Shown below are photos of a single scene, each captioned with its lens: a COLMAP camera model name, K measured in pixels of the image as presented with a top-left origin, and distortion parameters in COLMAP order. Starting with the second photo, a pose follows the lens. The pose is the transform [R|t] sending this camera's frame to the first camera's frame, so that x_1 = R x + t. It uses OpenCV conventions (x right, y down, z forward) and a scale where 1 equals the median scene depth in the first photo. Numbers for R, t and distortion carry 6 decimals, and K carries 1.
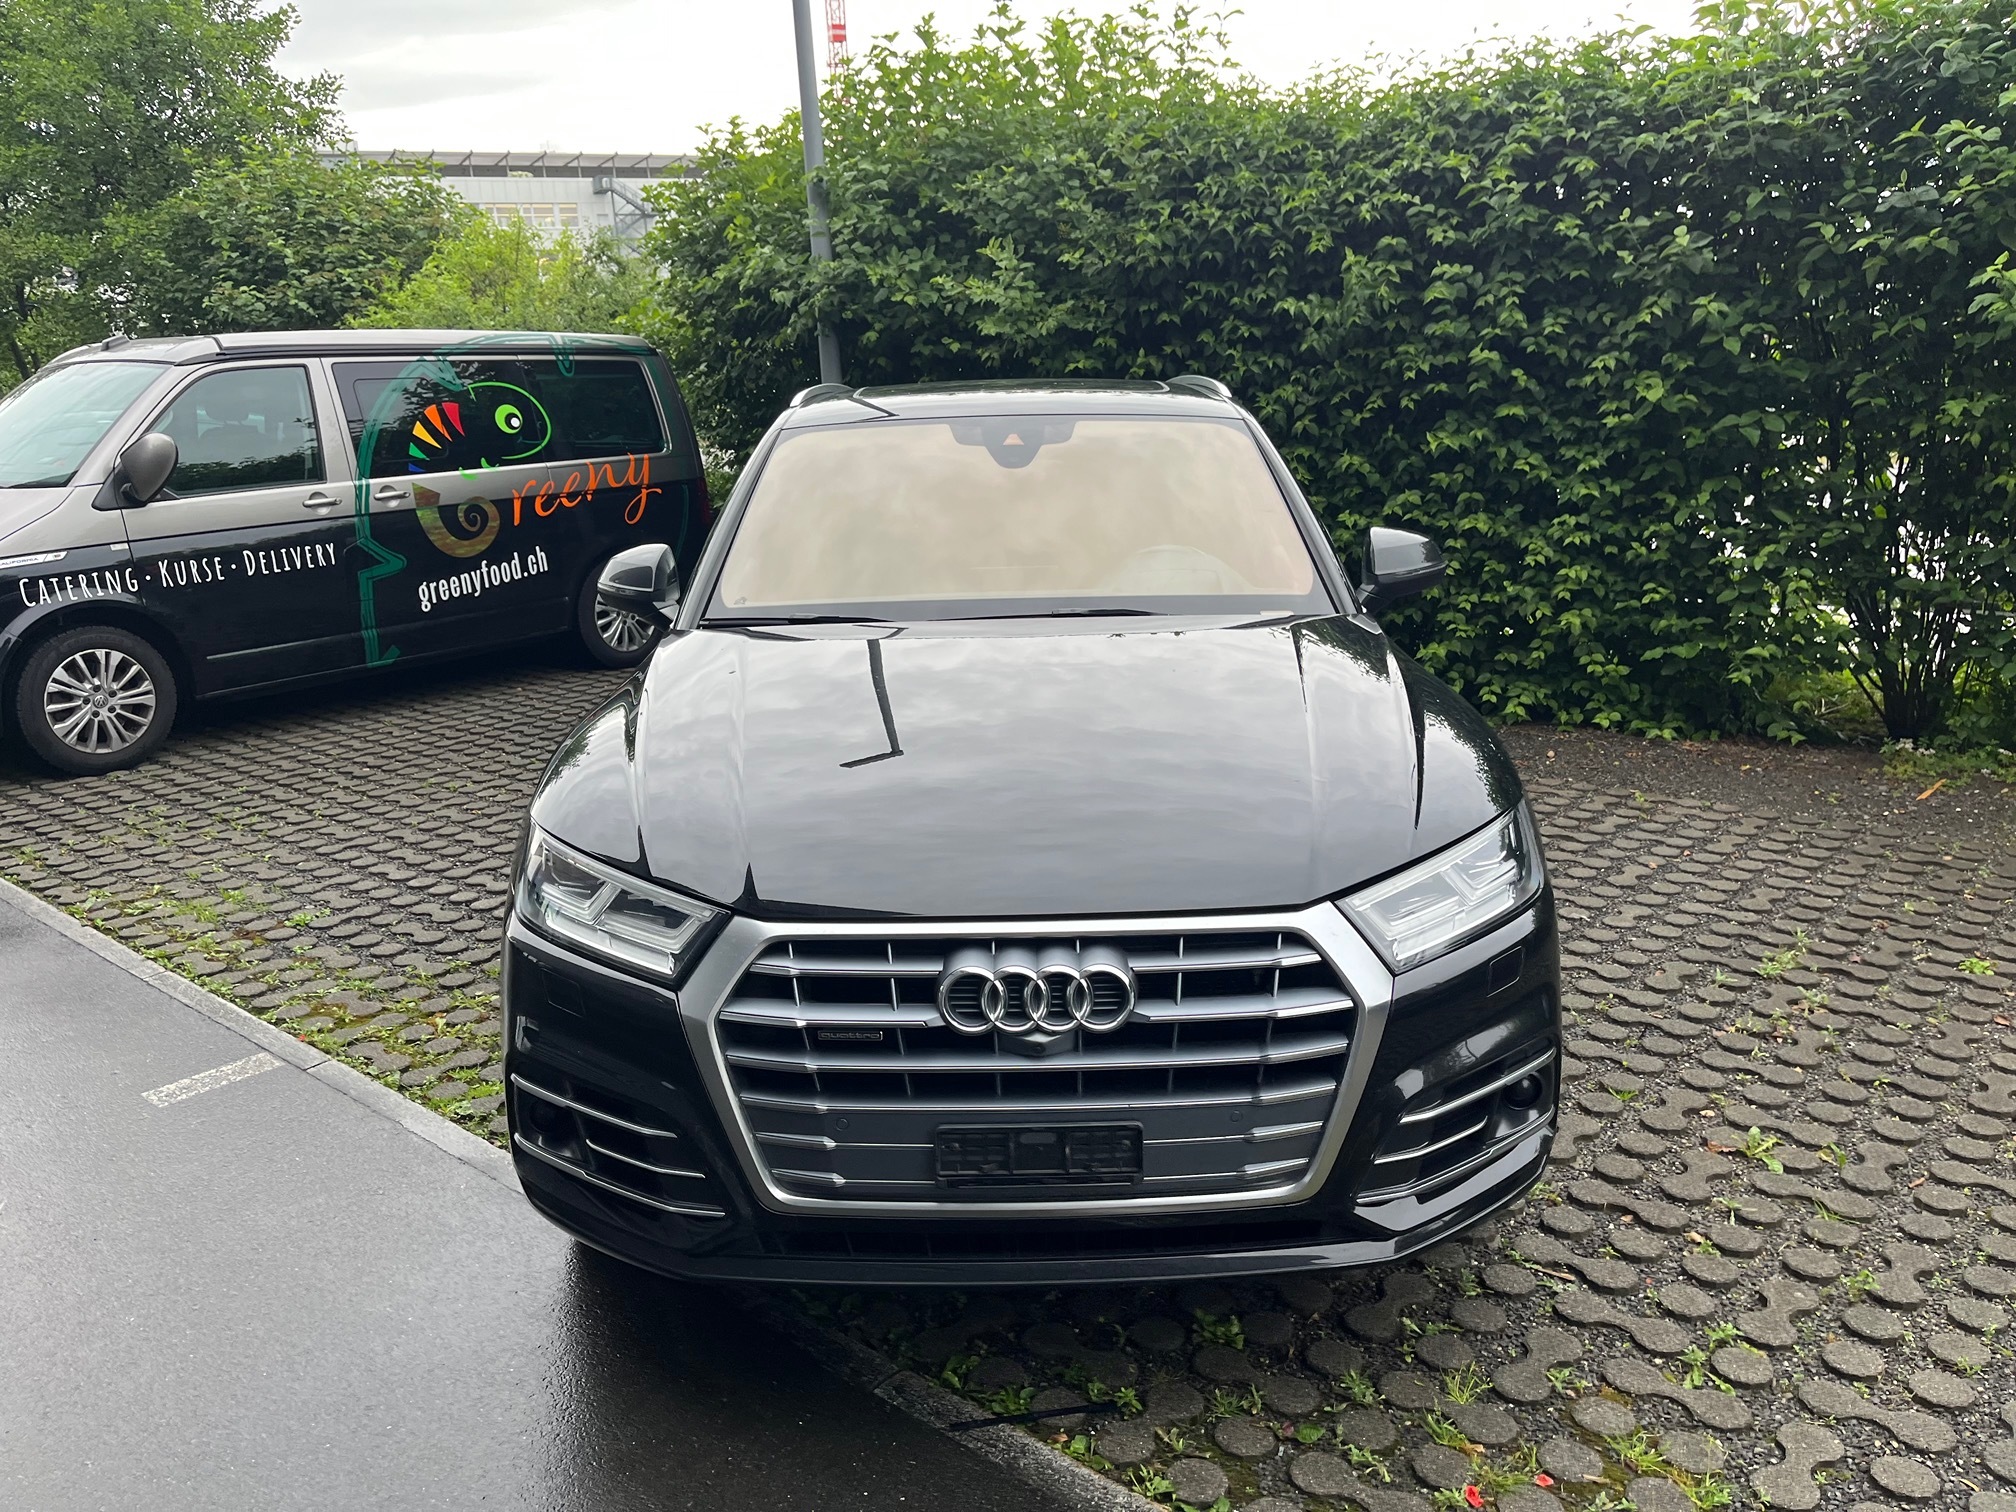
lens RADIAL K [[1524.2, 0, 1019.6], [0, 1524.2, 773.6], [0, 0, 1]] dist [0.051525, -0.070512]
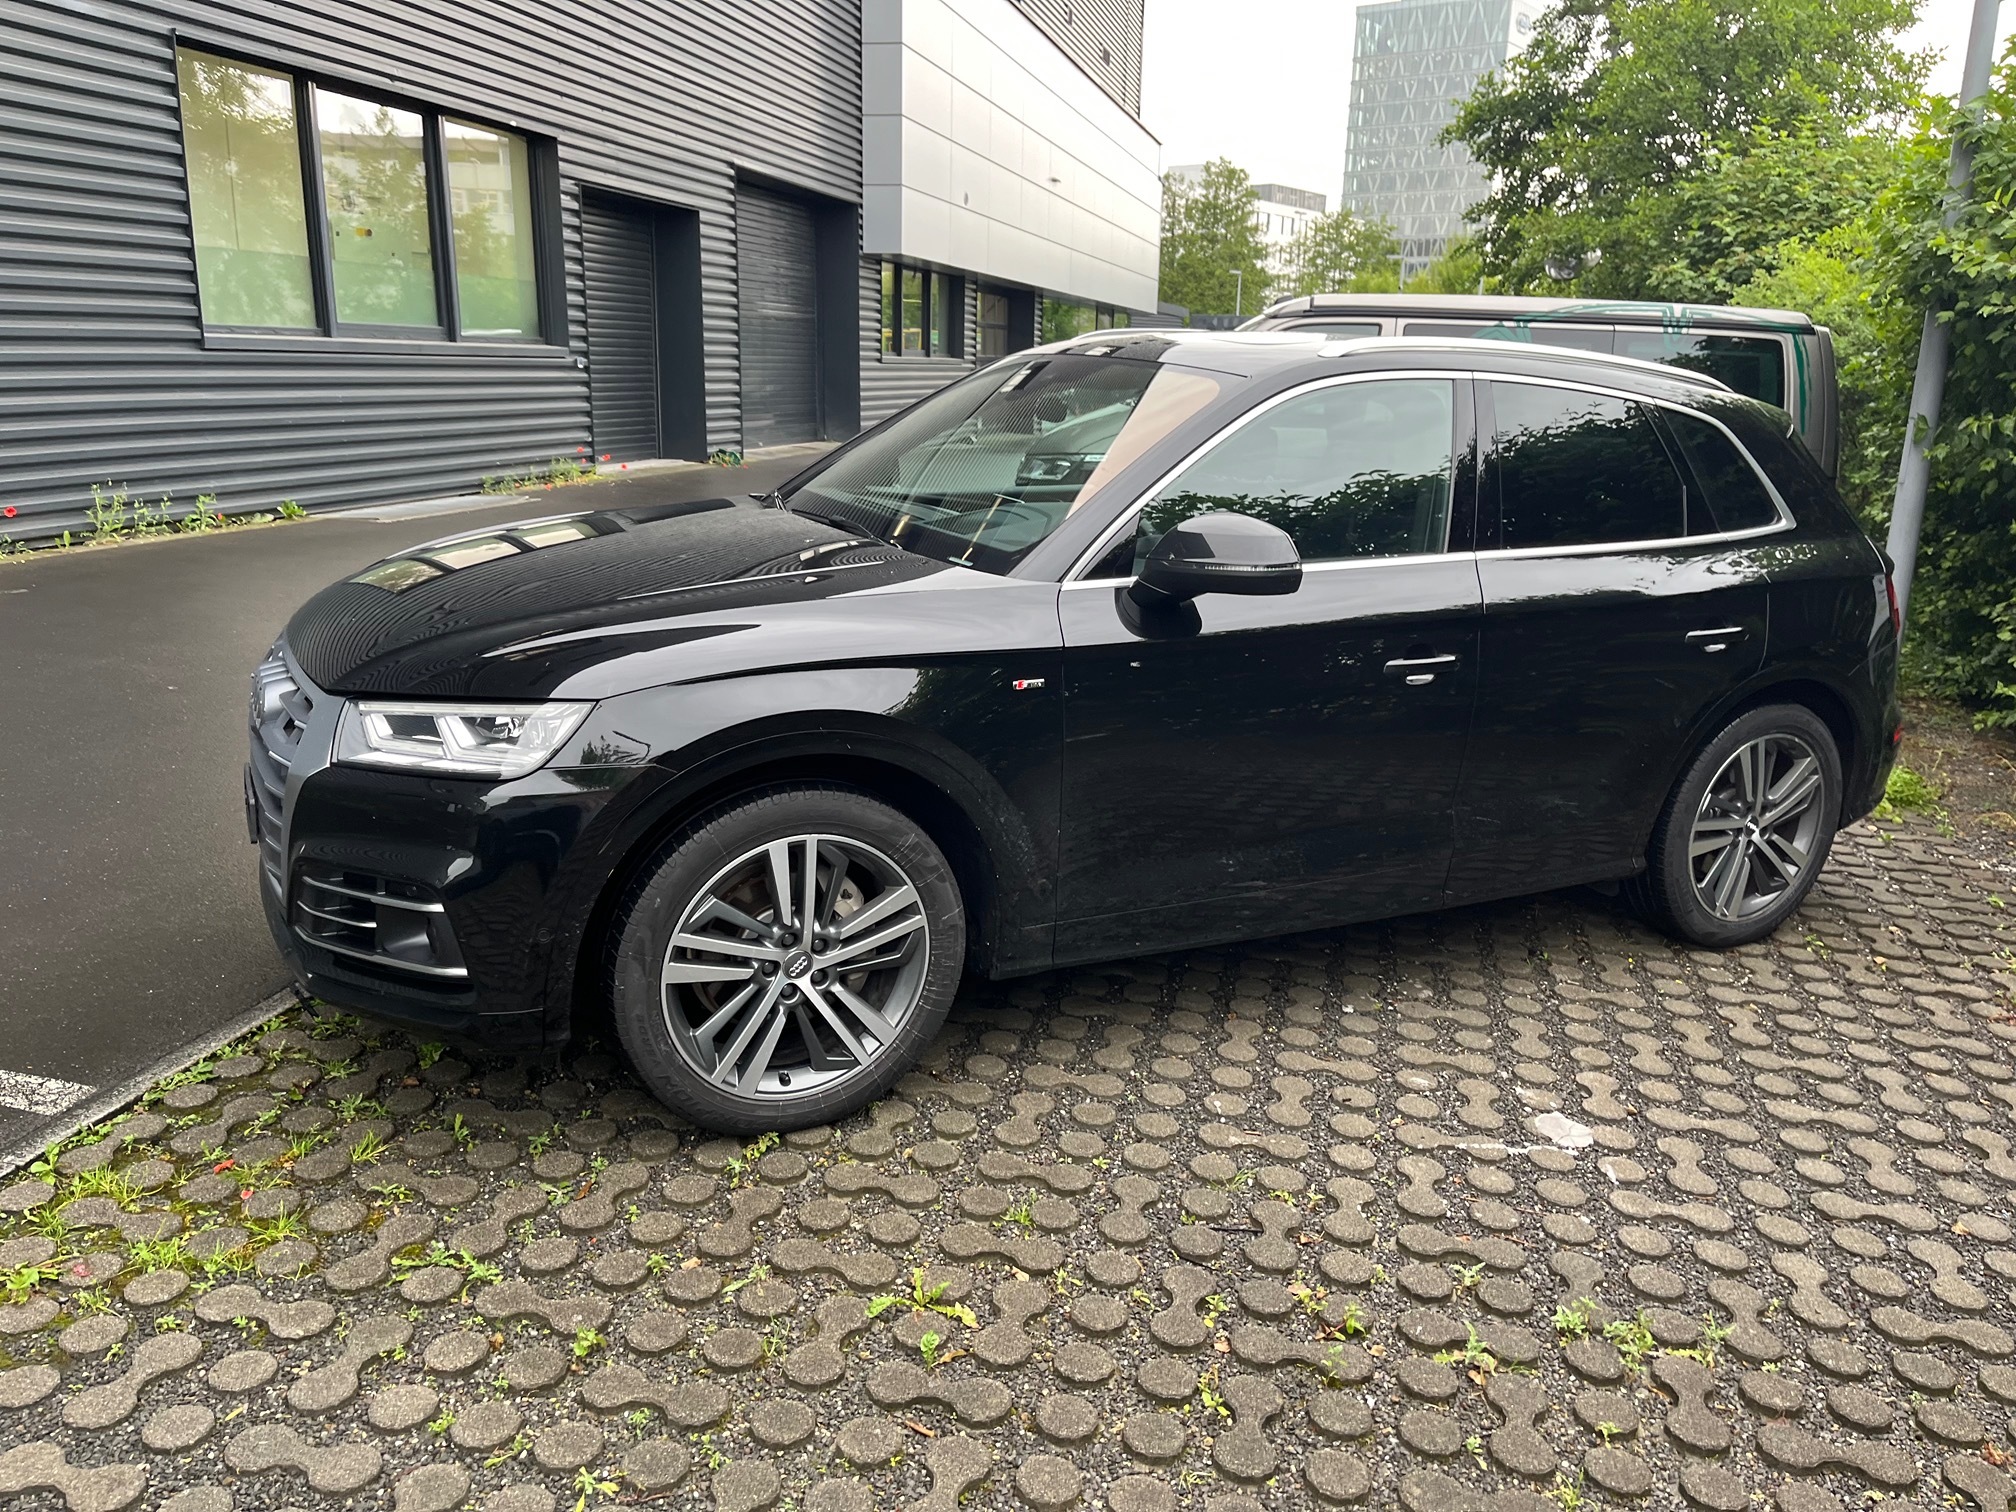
lens RADIAL K [[1524.2, 0, 1022.6], [0, 1524.2, 765.8], [0, 0, 1]] dist [0.051525, -0.070512]
pose [[0.460045, 0.281334, -0.842146, 0.495364], [-0.282280, 0.945607, 0.161694, -0.071464], [0.841829, 0.163334, 0.514437, 0.270792]]
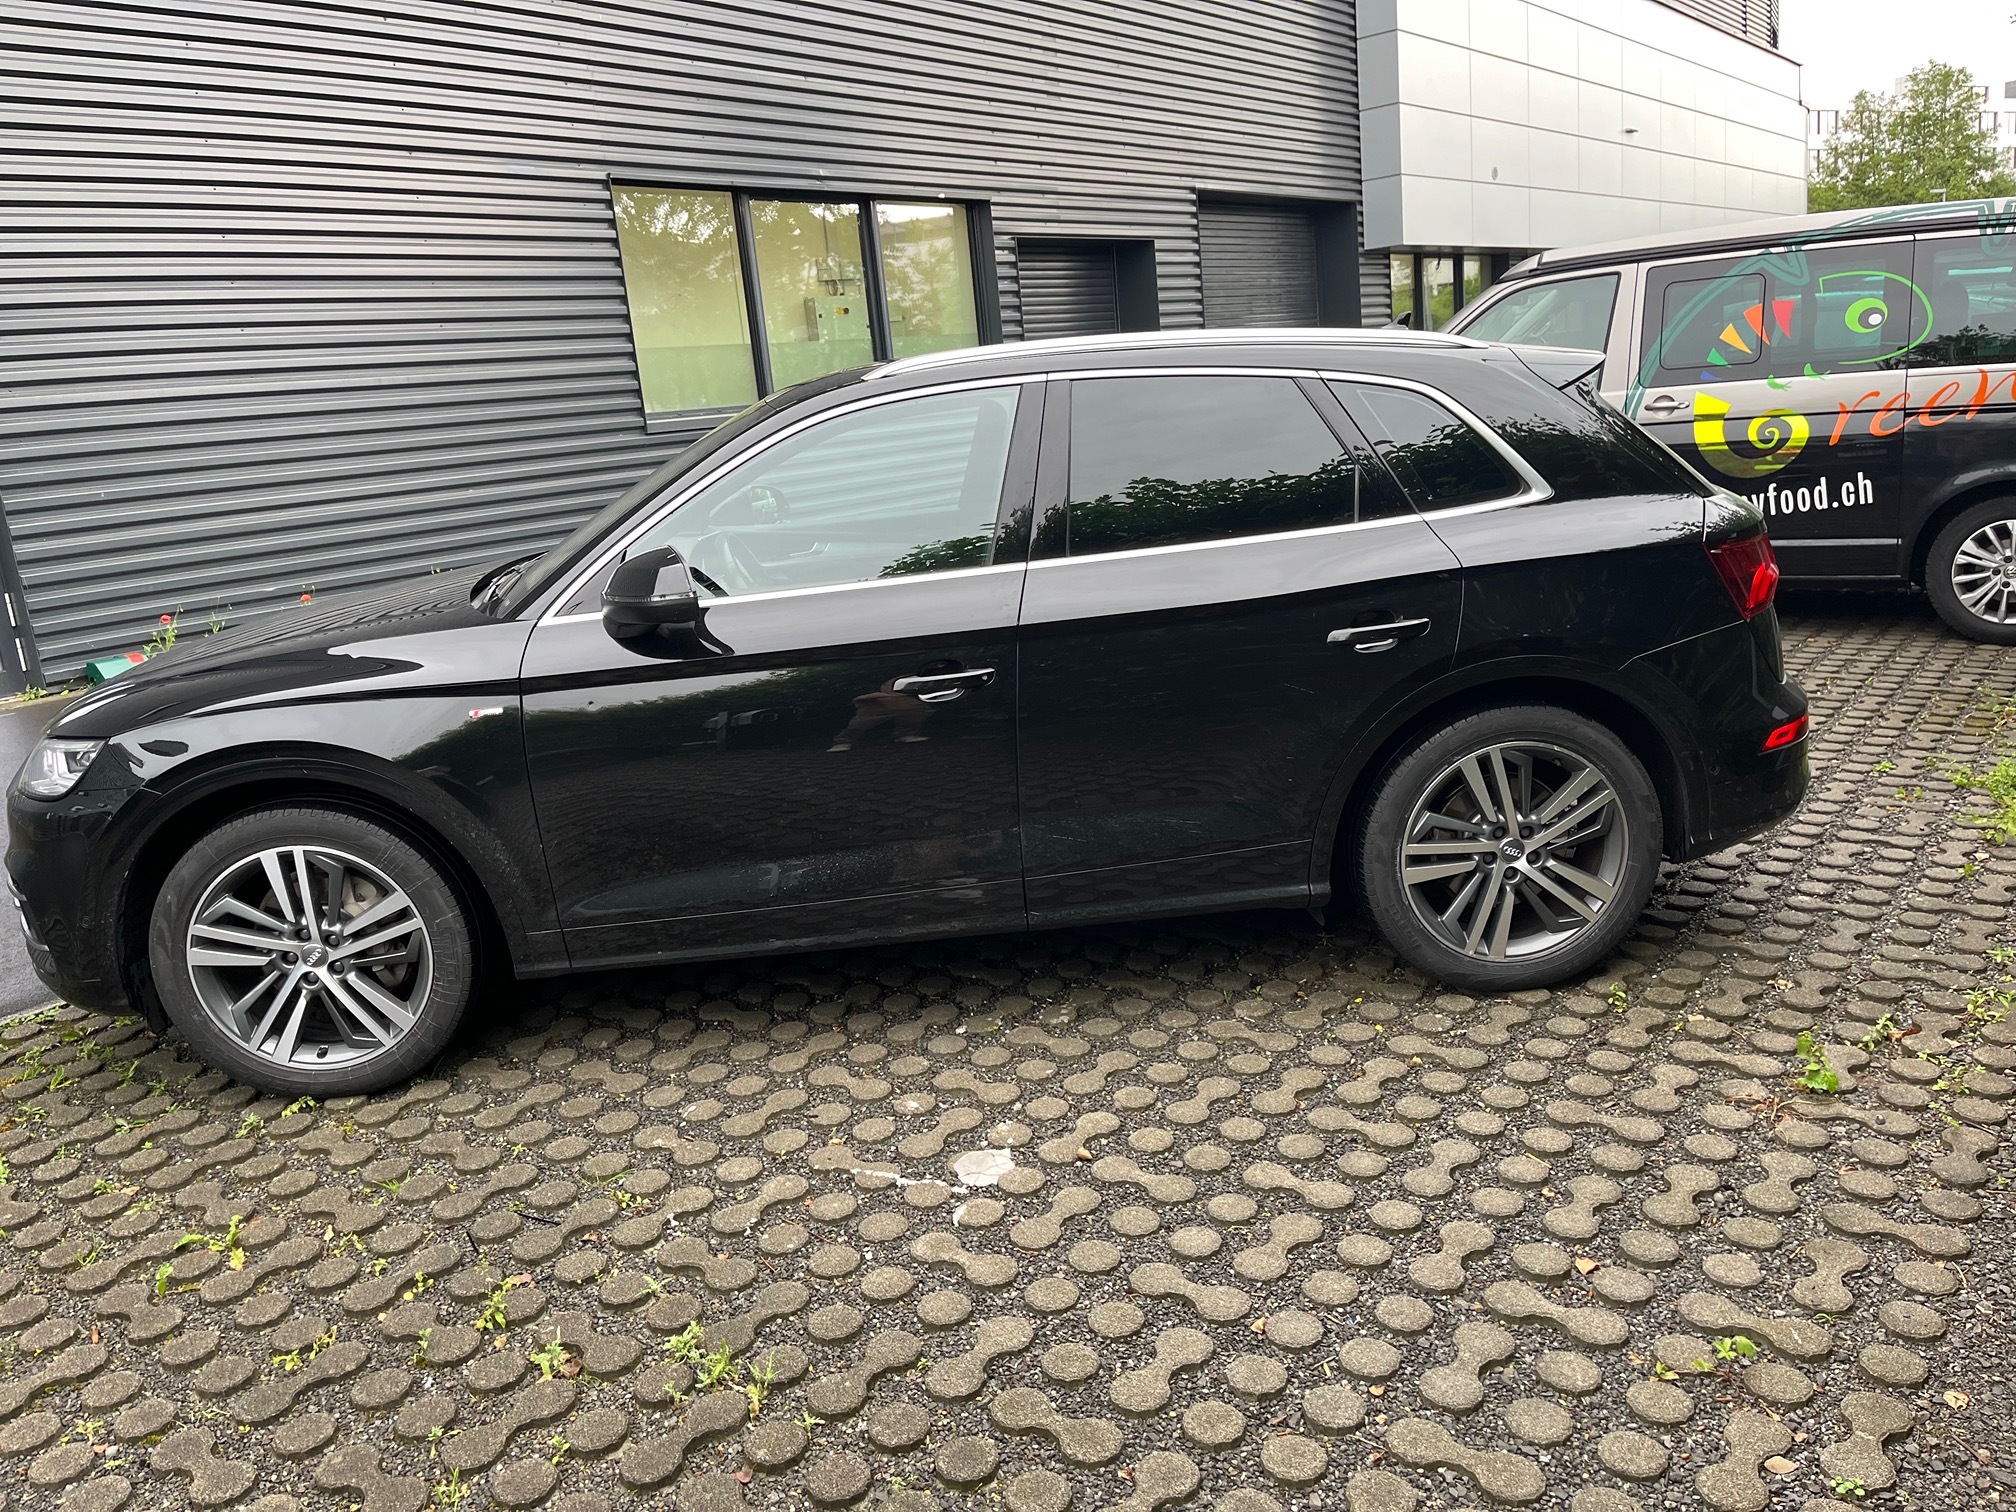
lens RADIAL K [[1524.2, 0, 1003.1], [0, 1524.2, 746.2], [0, 0, 1]] dist [0.051525, -0.070512]
pose [[0.047623, 0.263522, -0.963477, 0.602956], [-0.177157, 0.951508, 0.251491, -0.164822], [0.983030, 0.158710, 0.091998, 0.607364]]
